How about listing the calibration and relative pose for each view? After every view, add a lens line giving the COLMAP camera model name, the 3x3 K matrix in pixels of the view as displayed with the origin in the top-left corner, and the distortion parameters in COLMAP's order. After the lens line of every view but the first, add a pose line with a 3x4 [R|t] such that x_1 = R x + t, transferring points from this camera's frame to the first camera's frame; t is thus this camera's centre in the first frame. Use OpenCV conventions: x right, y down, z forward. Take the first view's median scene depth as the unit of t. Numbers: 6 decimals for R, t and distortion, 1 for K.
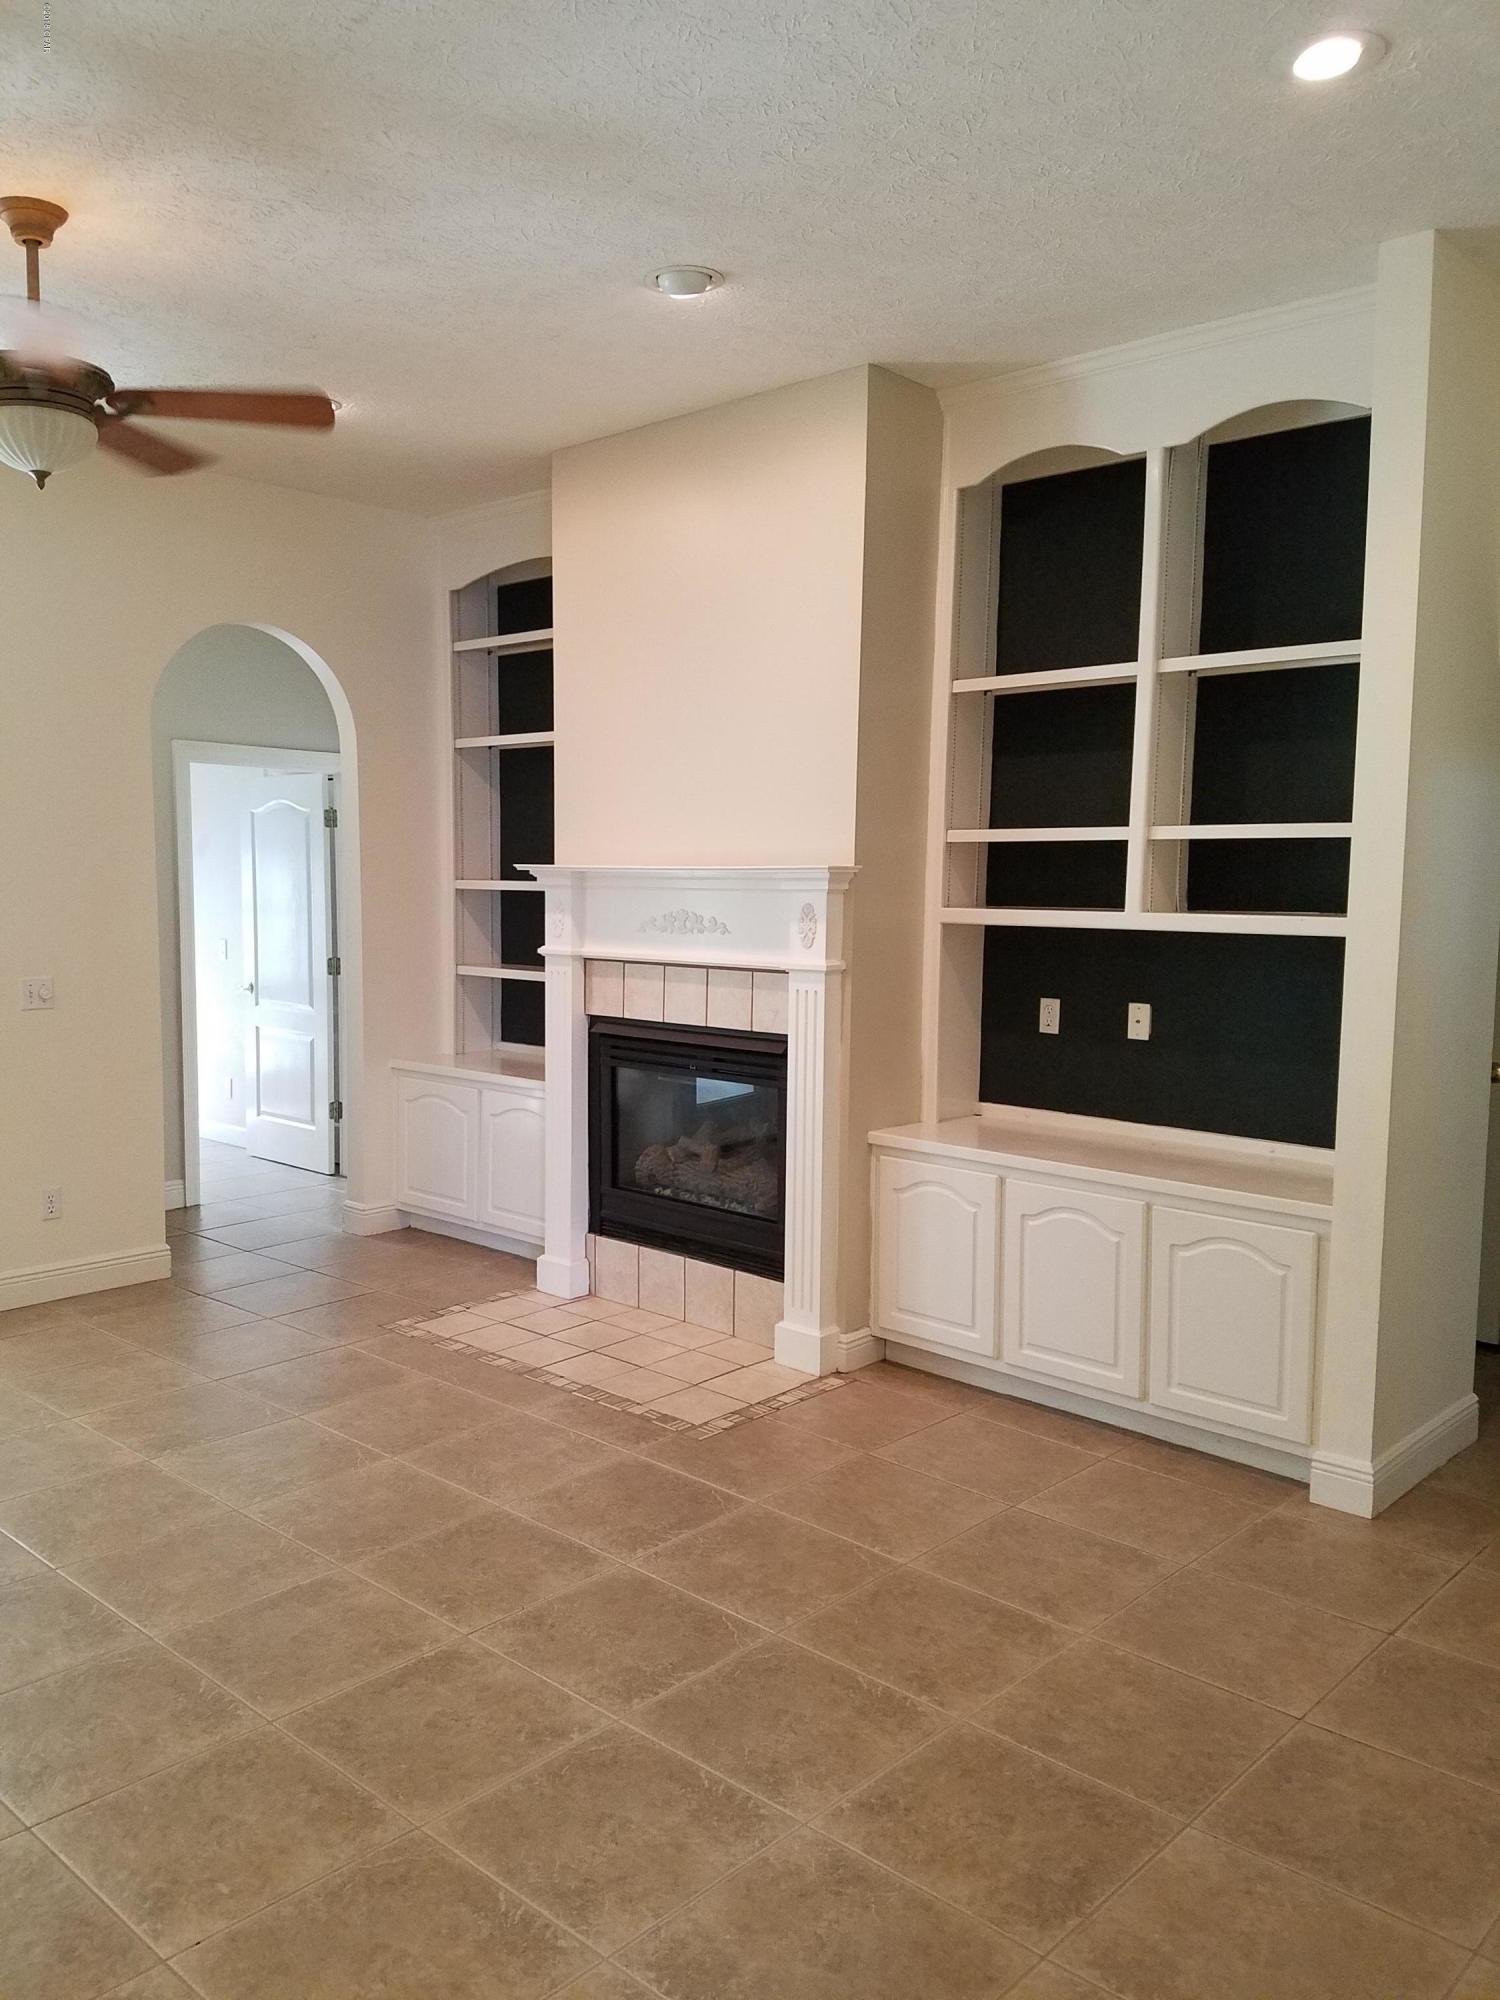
lens RADIAL K [[1691.8, 0, 745.8], [0, 1691.8, 1004.6], [0, 0, 1]] dist [0.267068, -0.538444]
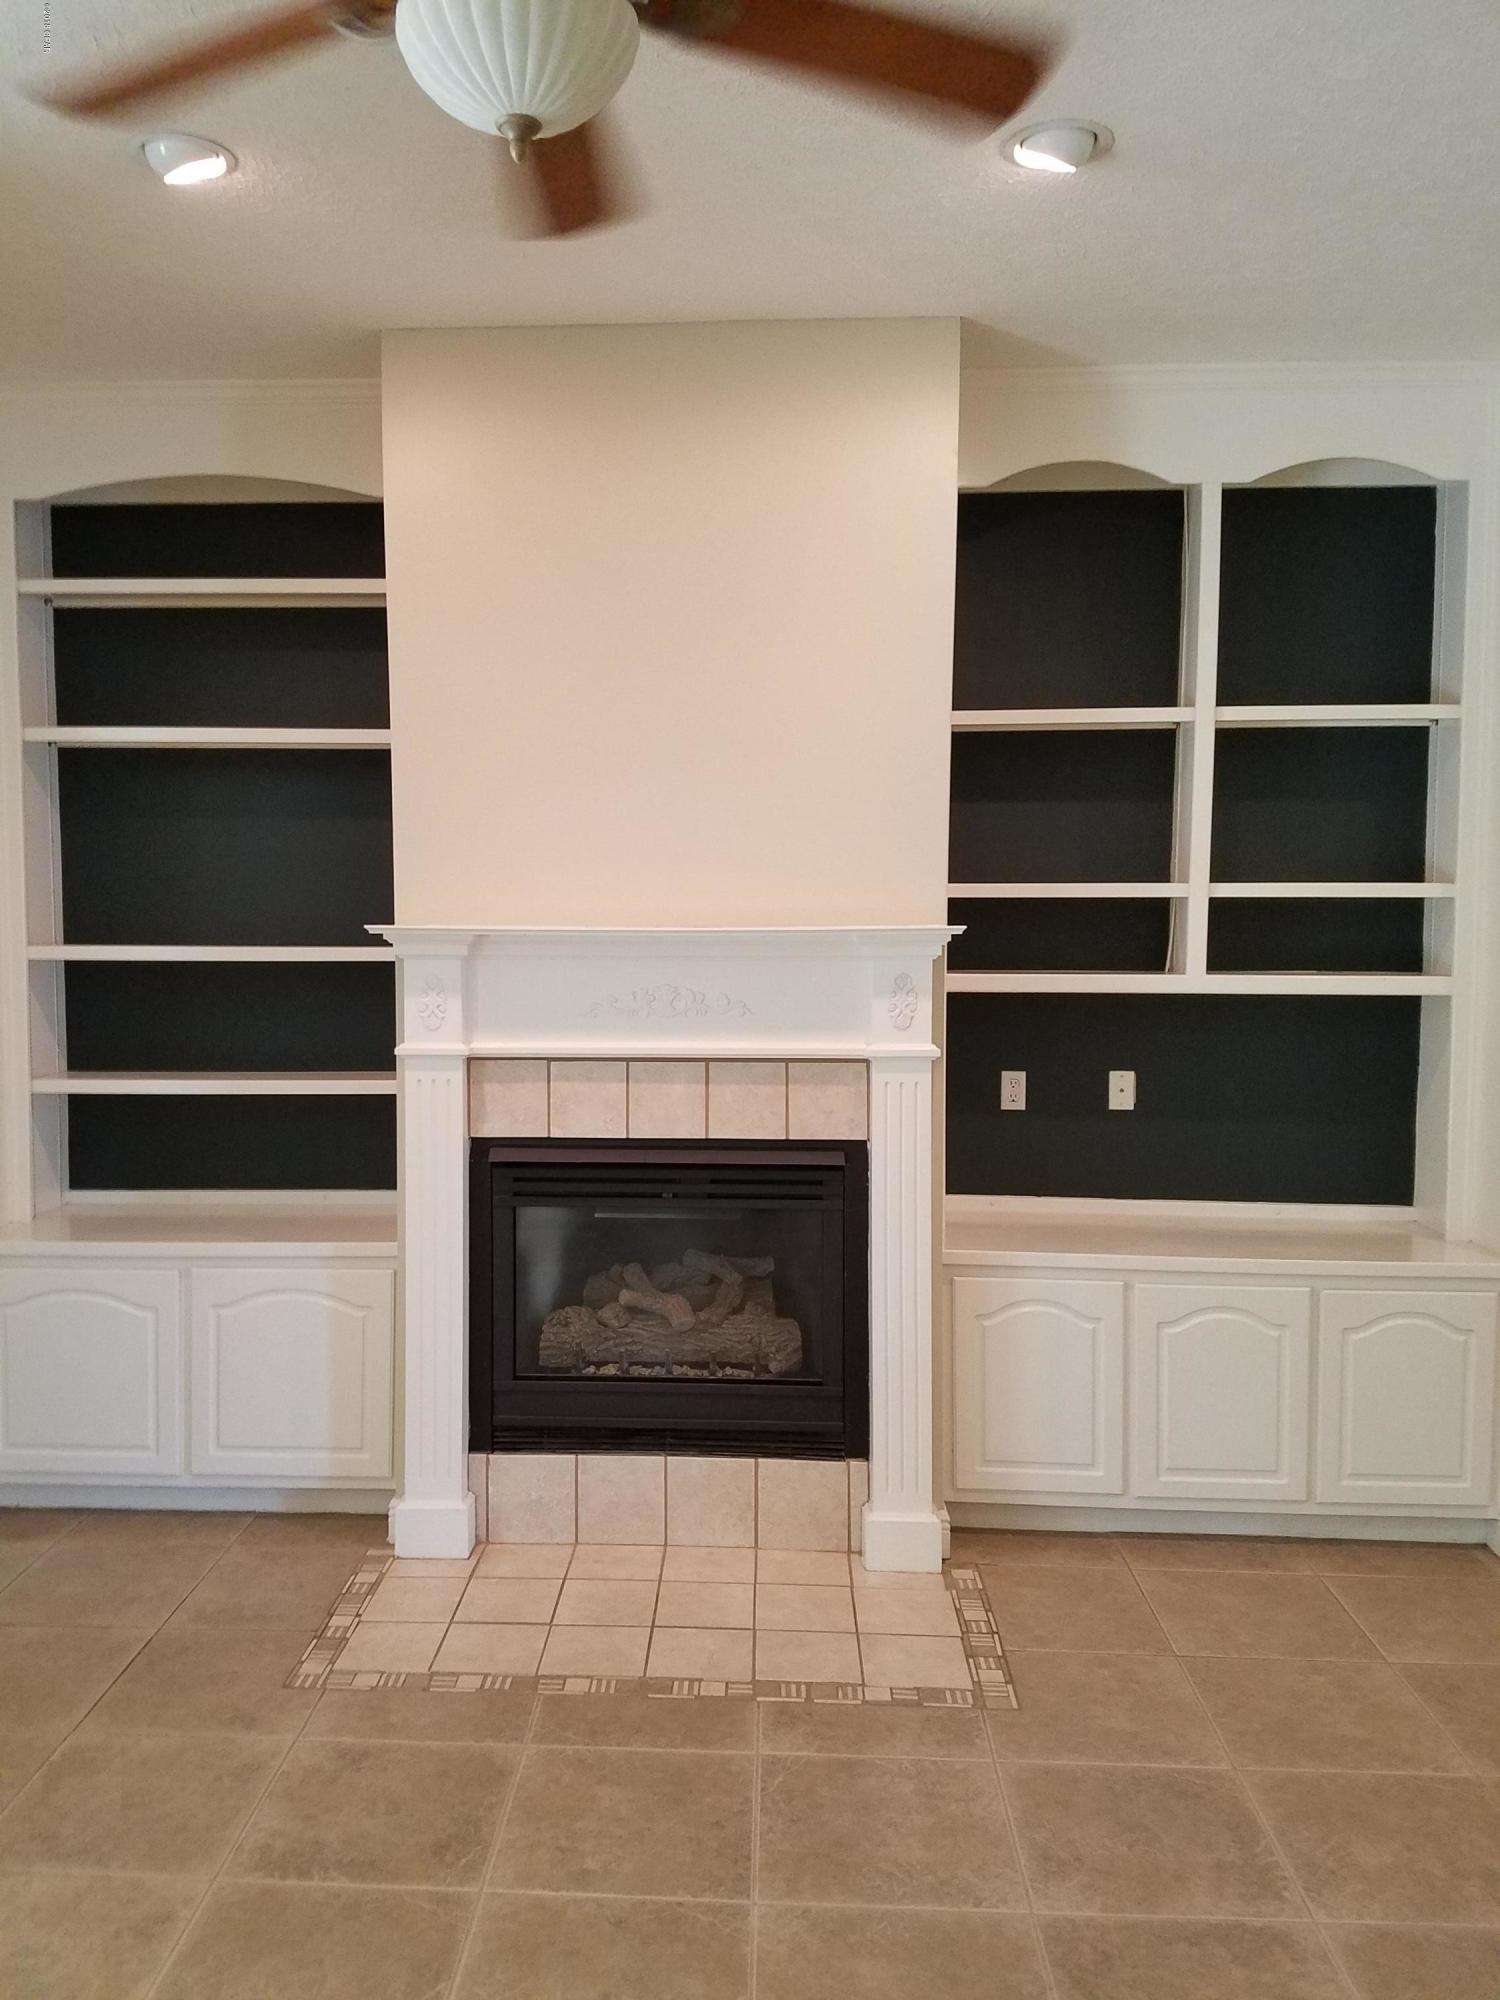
lens RADIAL K [[1578.3, 0, 718.1], [0, 1578.3, 1001.6], [0, 0, 1]] dist [0.168063, -0.283937]
pose [[0.733738, -0.039797, 0.678266, -0.527700], [0.055174, 0.998476, -0.001101, -0.050371], [-0.677188, 0.038231, 0.734816, 0.517475]]
